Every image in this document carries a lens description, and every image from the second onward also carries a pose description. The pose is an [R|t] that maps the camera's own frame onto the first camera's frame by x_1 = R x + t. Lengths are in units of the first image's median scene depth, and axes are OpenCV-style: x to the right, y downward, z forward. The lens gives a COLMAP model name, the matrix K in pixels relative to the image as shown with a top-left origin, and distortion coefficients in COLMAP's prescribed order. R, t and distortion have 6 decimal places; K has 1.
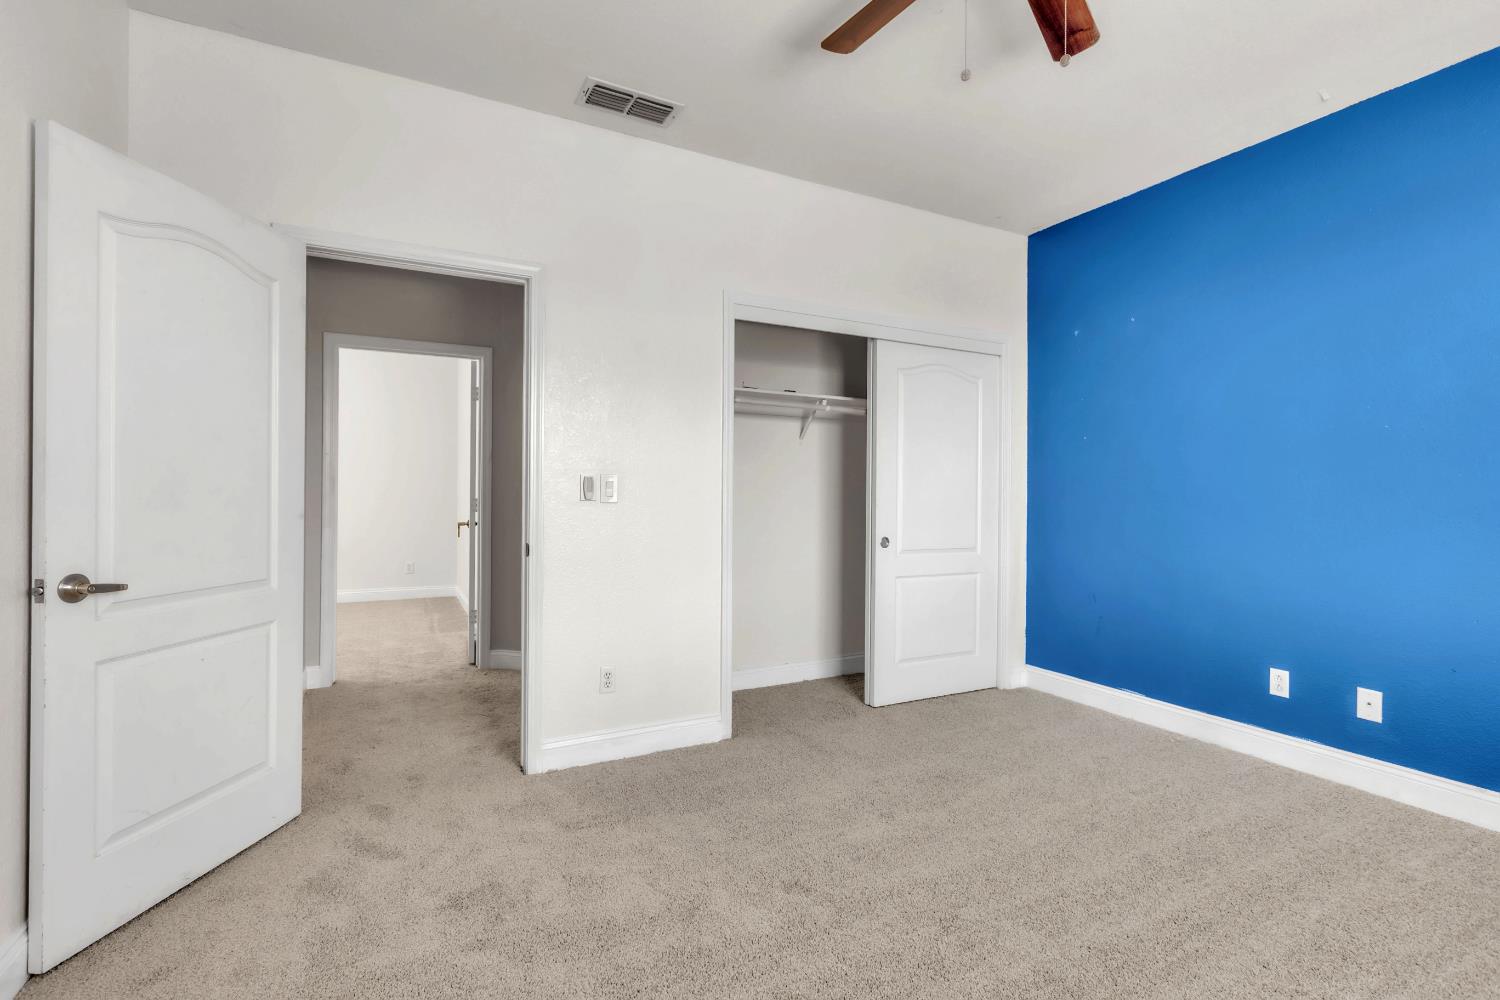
lens RADIAL K [[684.4, 0, 735.2], [0, 684.4, 489.5], [0, 0, 1]] dist [-0.000129, -0.001052]
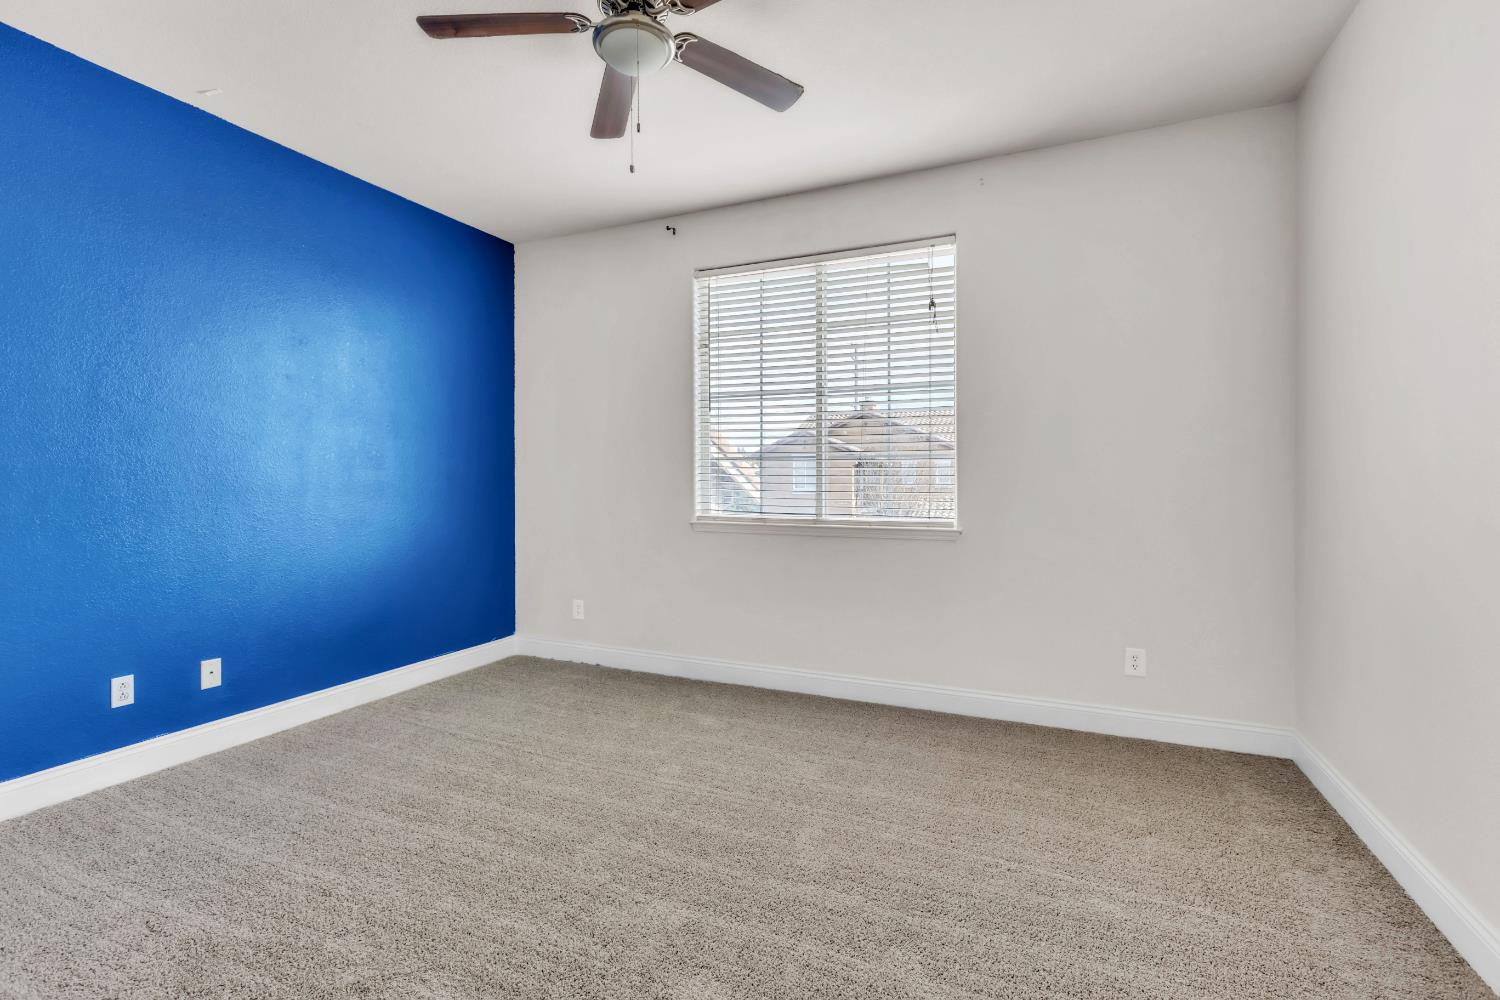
lens RADIAL K [[684.4, 0, 746.6], [0, 684.4, 495.7], [0, 0, 1]] dist [-0.000129, -0.001052]
pose [[-0.614374, -0.026953, 0.788554, -0.445291], [-0.005642, 0.999541, 0.029769, -0.005341], [-0.788995, 0.013841, -0.614244, 0.986045]]
